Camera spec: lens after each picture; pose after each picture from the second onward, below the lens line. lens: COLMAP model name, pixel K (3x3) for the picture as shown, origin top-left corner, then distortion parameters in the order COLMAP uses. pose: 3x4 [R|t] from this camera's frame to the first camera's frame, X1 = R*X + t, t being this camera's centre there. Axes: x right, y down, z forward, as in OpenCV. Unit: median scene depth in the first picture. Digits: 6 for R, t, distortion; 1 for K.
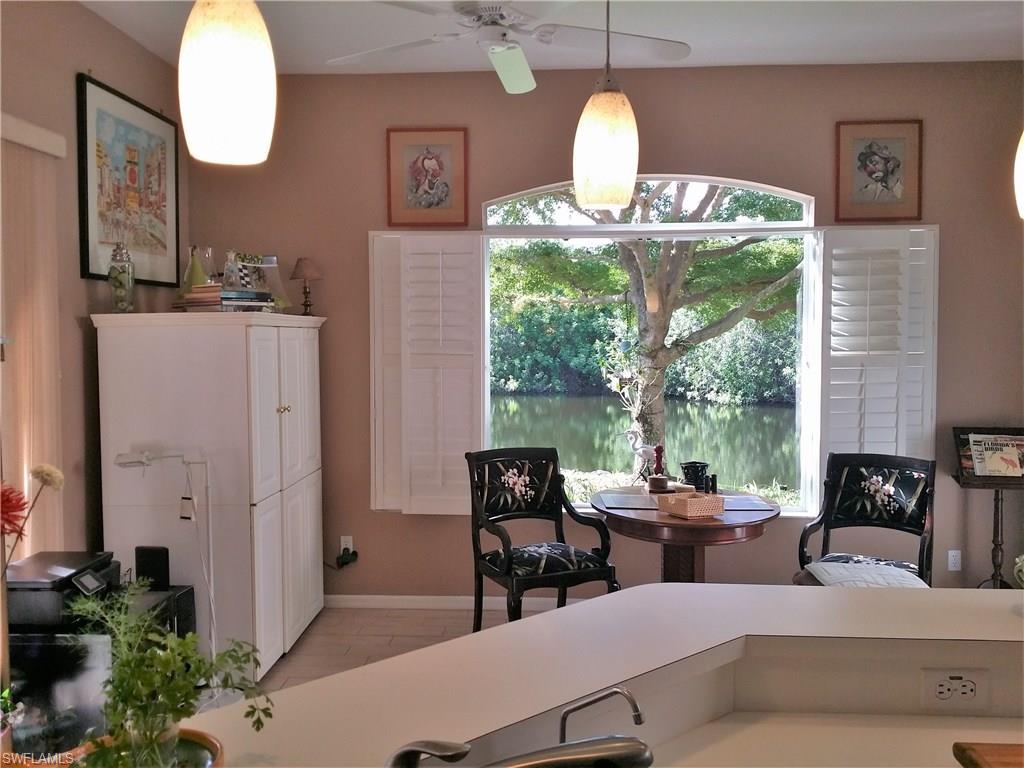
lens RADIAL K [[952.6, 0, 507.7], [0, 952.6, 378.7], [0, 0, 1]] dist [0.110523, -0.255444]
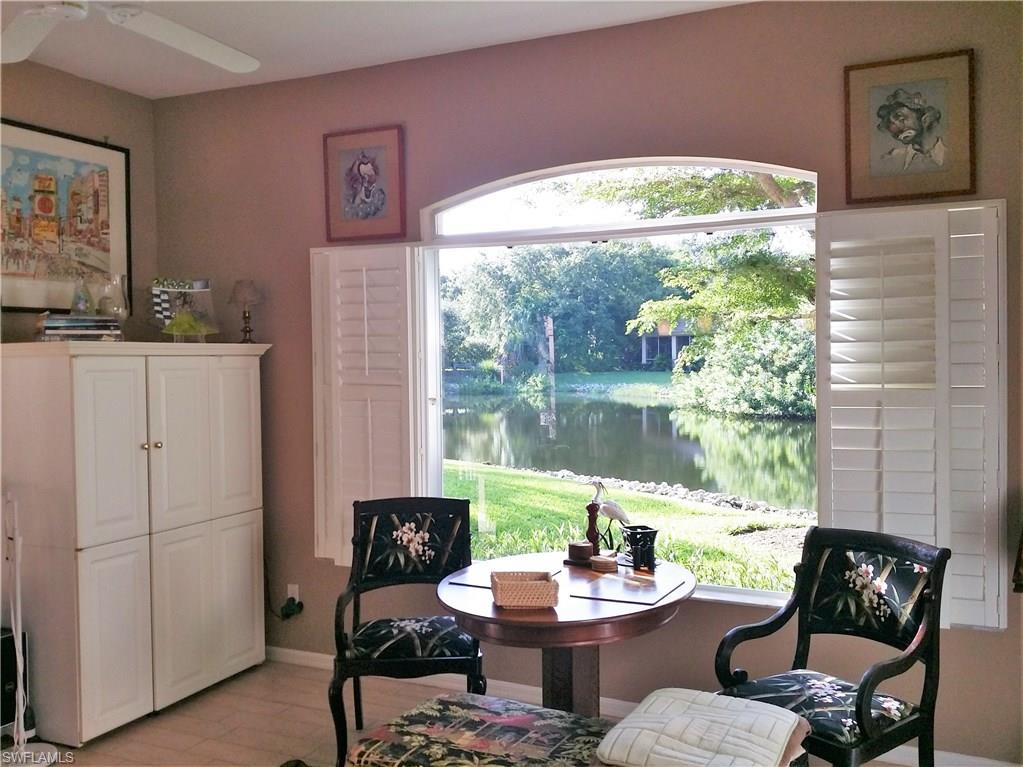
lens RADIAL K [[951.7, 0, 507.2], [0, 951.7, 378.2], [0, 0, 1]] dist [0.110523, -0.255444]
pose [[0.925436, 0.002059, -0.378898, 0.380802], [-0.010109, 0.999763, -0.019258, -0.016291], [0.378769, 0.021652, 0.925238, 0.240525]]
